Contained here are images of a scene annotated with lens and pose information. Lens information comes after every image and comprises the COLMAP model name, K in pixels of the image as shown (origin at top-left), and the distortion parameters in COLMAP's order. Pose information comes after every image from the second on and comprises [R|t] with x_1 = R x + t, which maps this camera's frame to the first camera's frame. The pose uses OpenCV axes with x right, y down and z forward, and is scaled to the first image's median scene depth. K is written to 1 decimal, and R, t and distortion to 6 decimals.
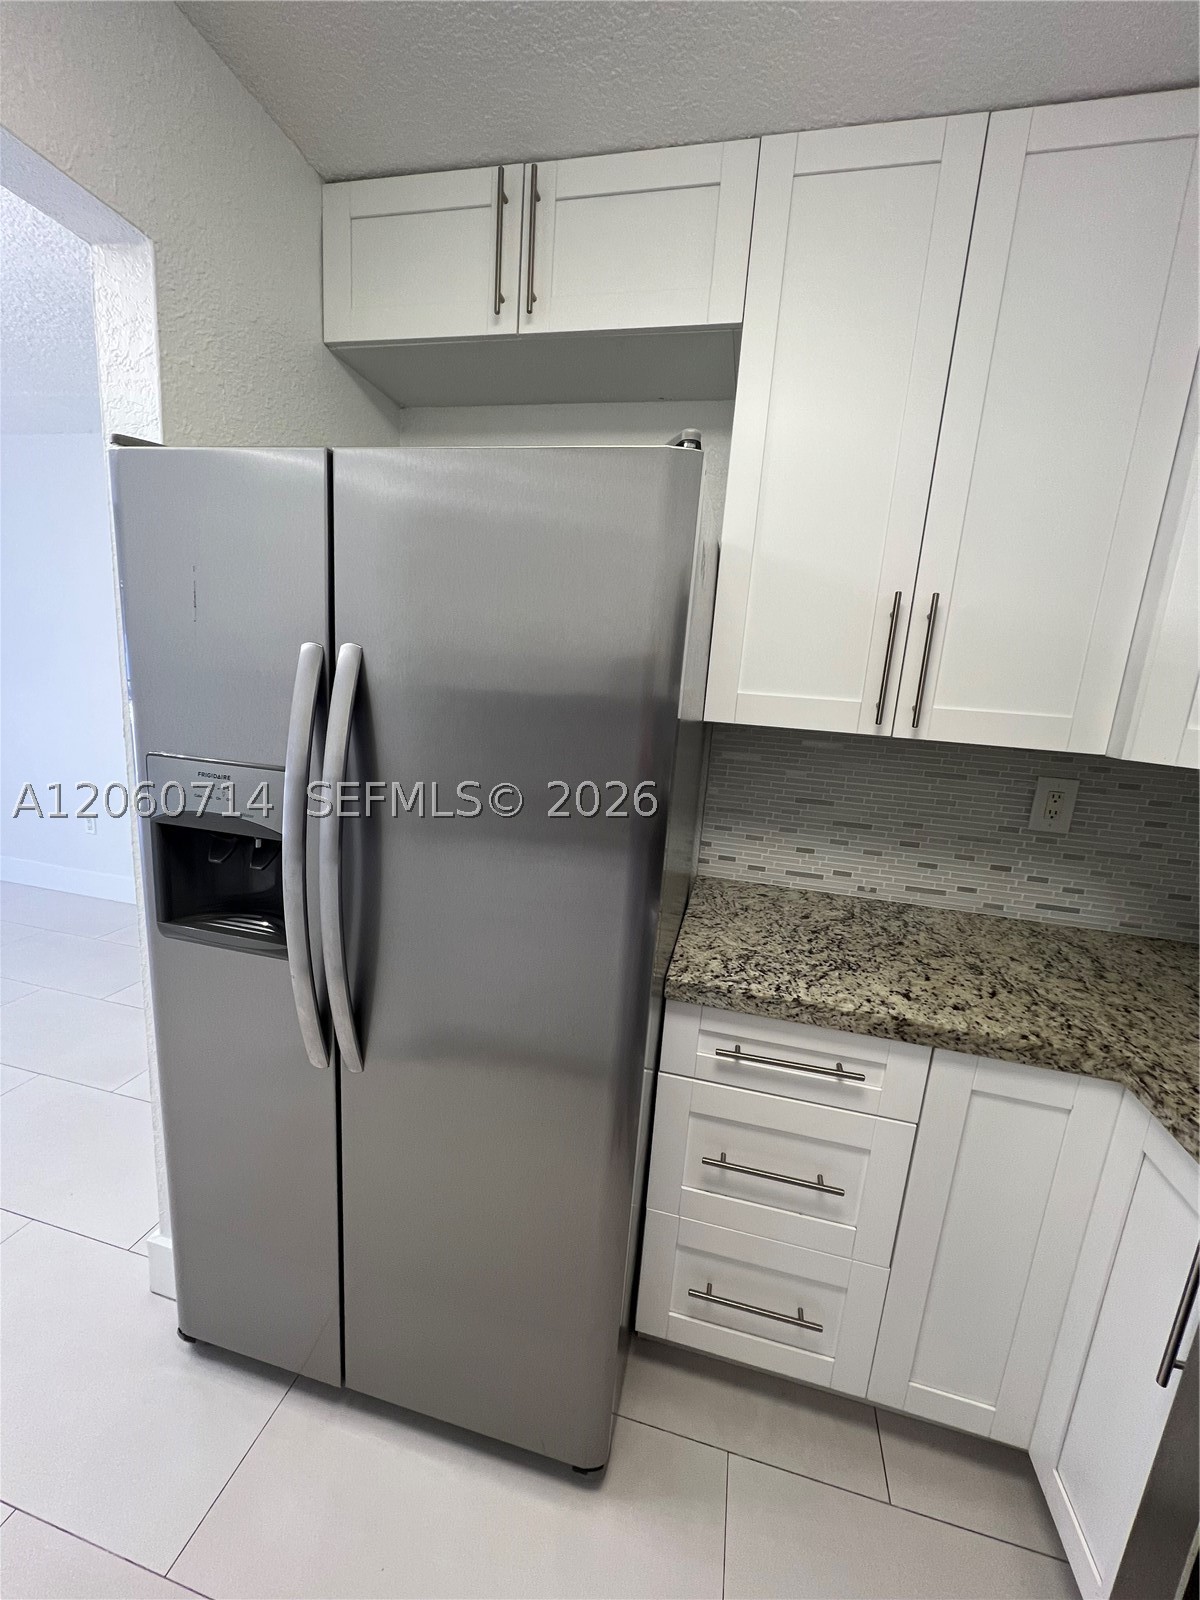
lens RADIAL K [[636.3, 0, 605.6], [0, 636.3, 803.6], [0, 0, 1]] dist [-0.002029, 0.000080]
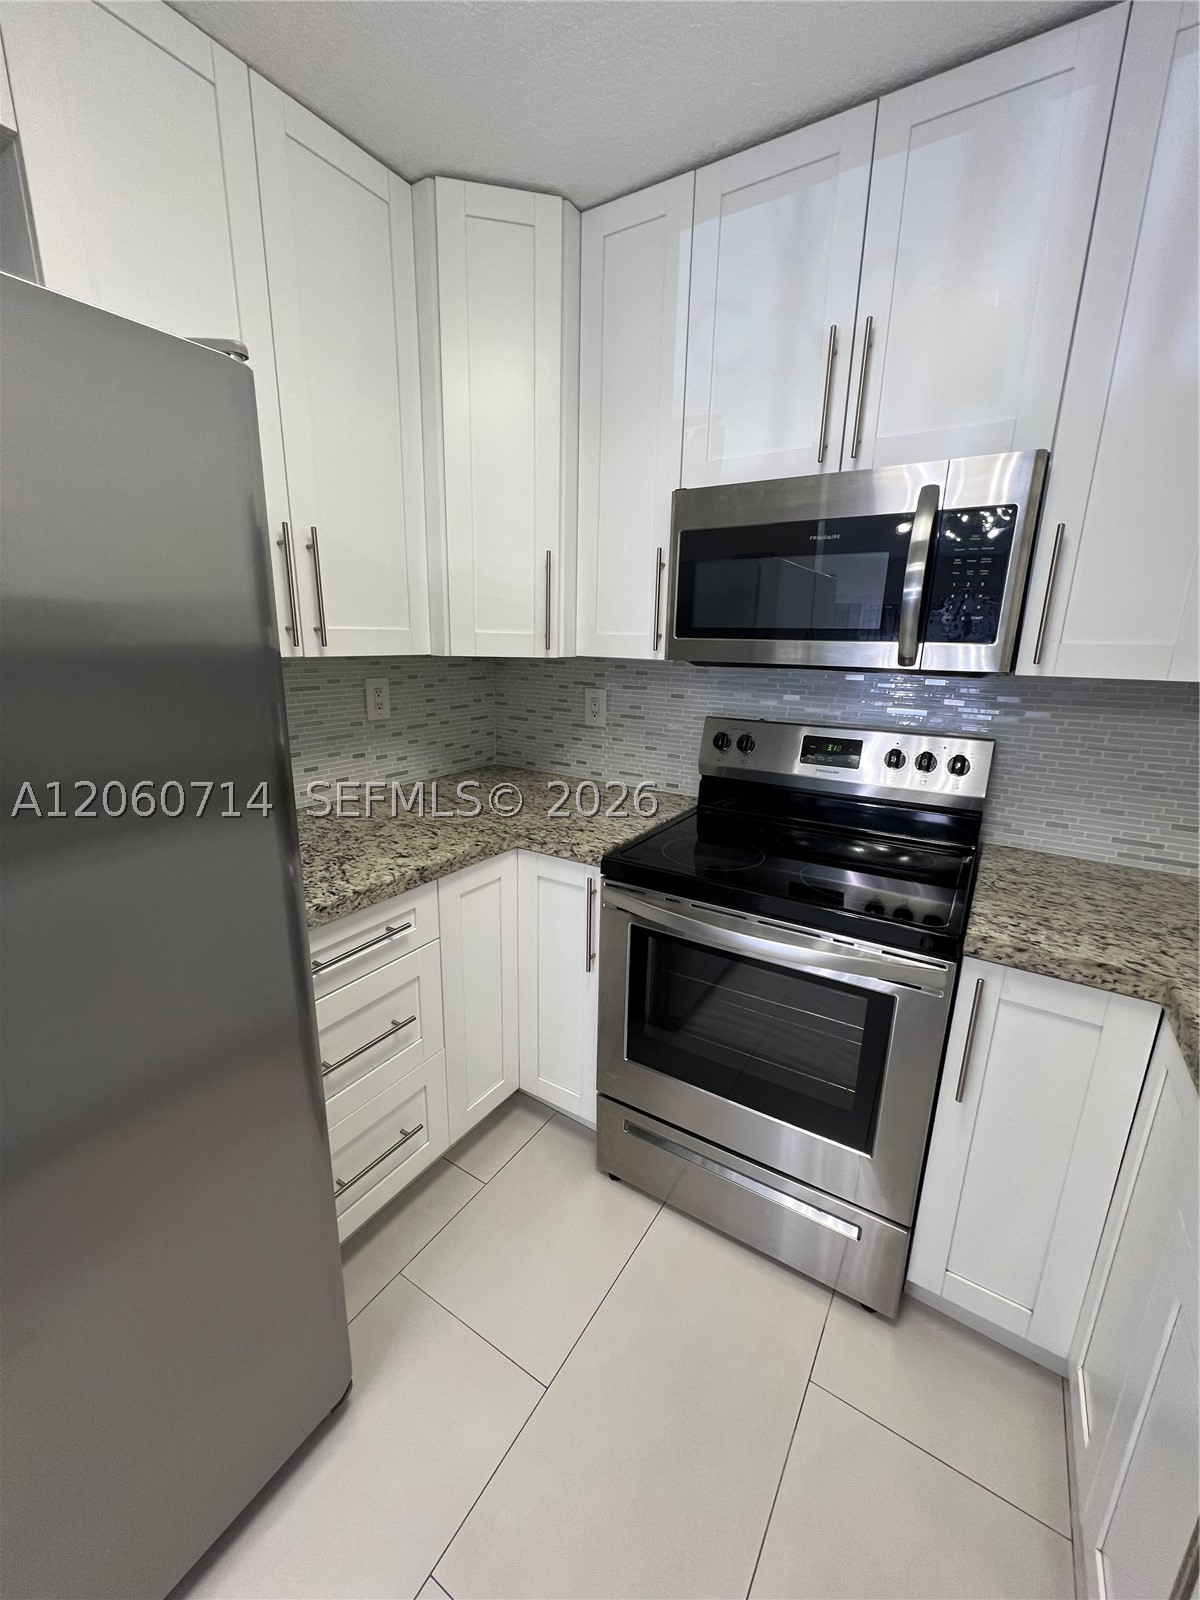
lens RADIAL K [[636.3, 0, 599.5], [0, 636.3, 803.0], [0, 0, 1]] dist [-0.002029, 0.000080]
pose [[0.325175, -0.301554, 0.896285, -0.522668], [0.188837, 0.949411, 0.250918, -0.049011], [-0.926608, 0.087660, 0.365669, 0.148403]]
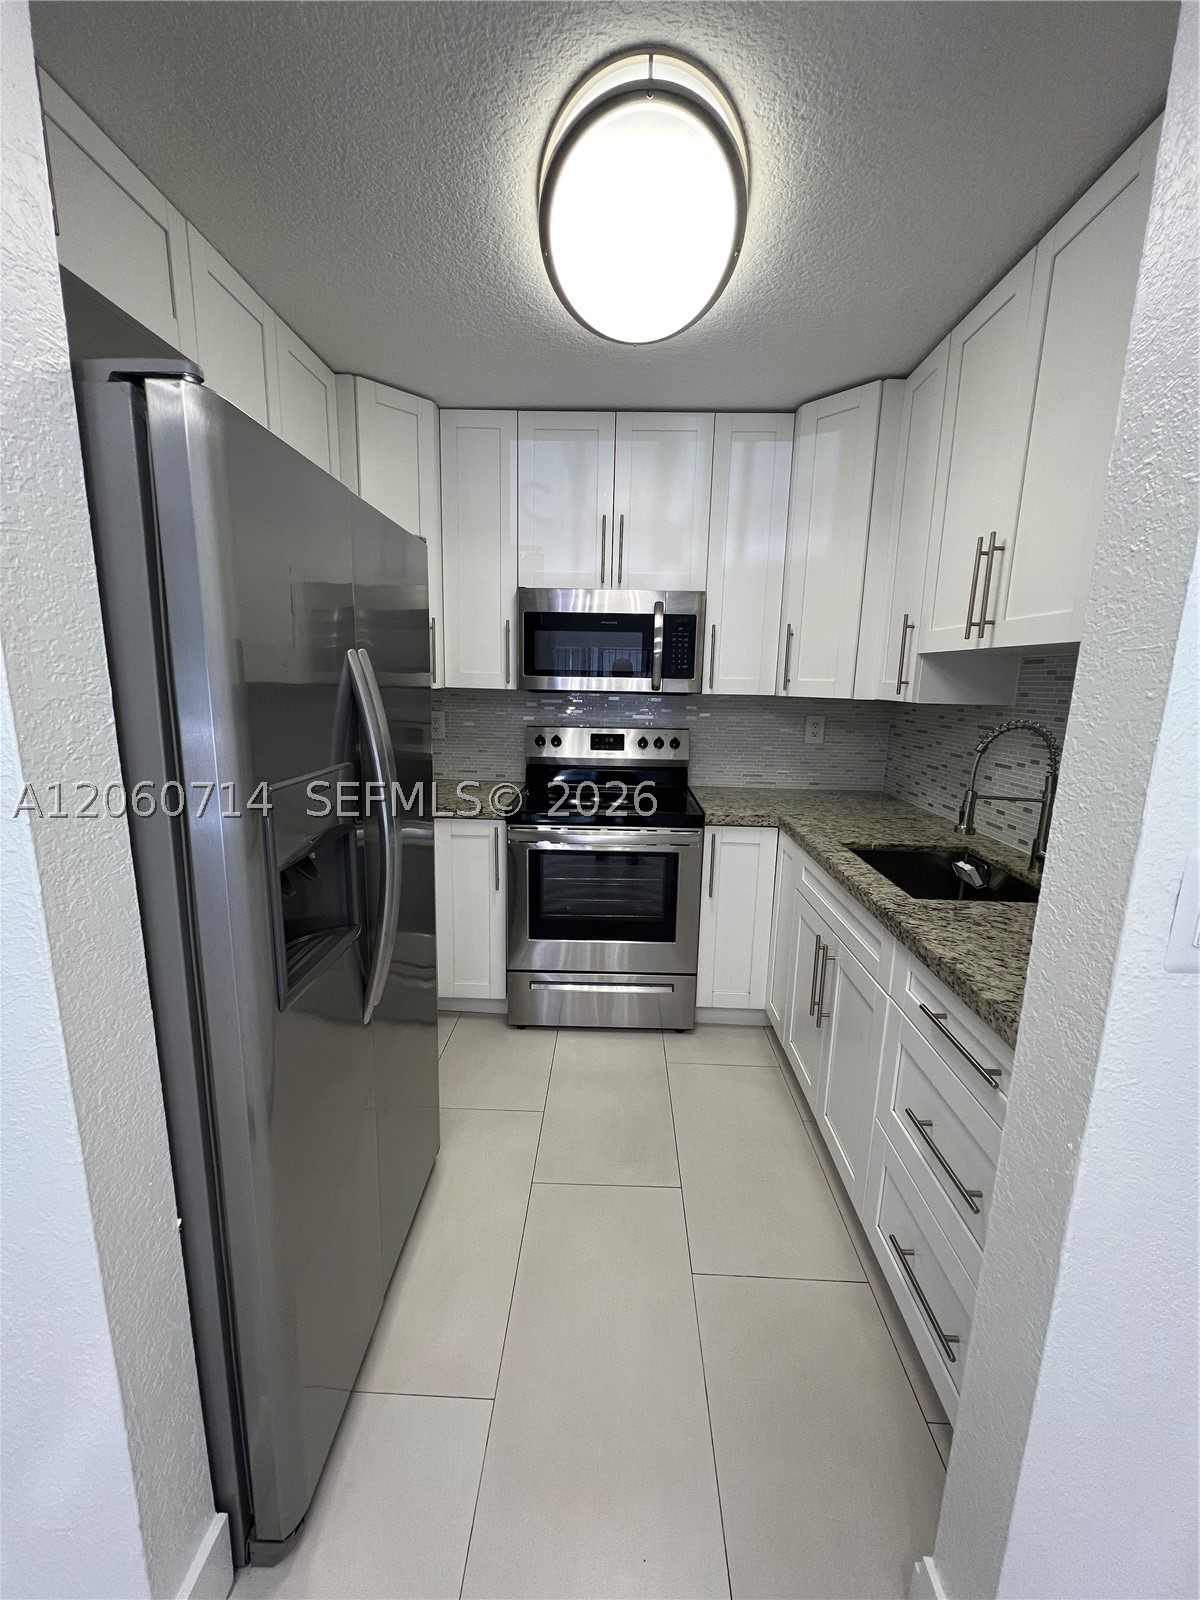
lens RADIAL K [[636.3, 0, 595.9], [0, 636.3, 807.3], [0, 0, 1]] dist [-0.002029, 0.000080]
pose [[-0.199306, -0.269297, 0.942208, -1.375523], [0.158270, 0.940029, 0.302153, -0.206229], [-0.967072, 0.209344, -0.144731, 0.625539]]
